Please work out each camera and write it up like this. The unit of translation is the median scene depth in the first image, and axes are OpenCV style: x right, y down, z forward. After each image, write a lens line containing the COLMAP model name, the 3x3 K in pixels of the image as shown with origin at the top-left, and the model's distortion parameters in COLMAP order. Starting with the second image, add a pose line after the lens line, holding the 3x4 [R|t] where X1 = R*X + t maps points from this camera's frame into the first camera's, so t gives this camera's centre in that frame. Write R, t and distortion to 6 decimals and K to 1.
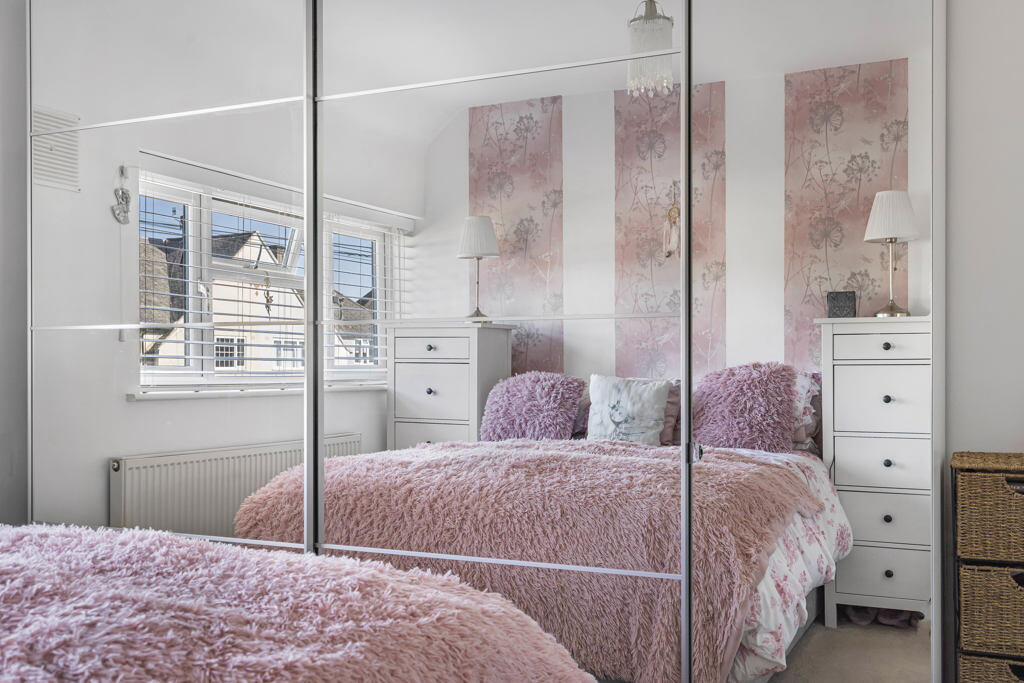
lens RADIAL K [[1016.6, 0, 511.0], [0, 1016.6, 347.8], [0, 0, 1]] dist [0.019746, 0.000000]
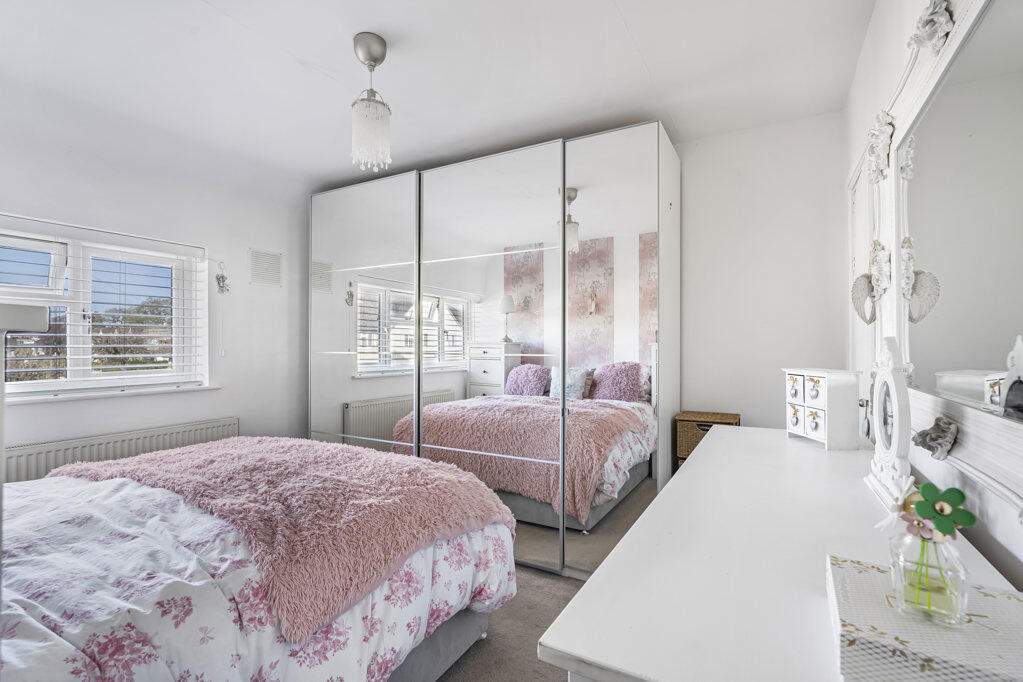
lens RADIAL K [[463.2, 0, 511.6], [0, 463.2, 336.3], [0, 0, 1]] dist [0.000105, 0.000245]
pose [[0.997716, 0.002856, -0.067490, 0.074999], [-0.003483, 0.999952, -0.009164, -0.040543], [0.067461, 0.009378, 0.997678, -0.069466]]
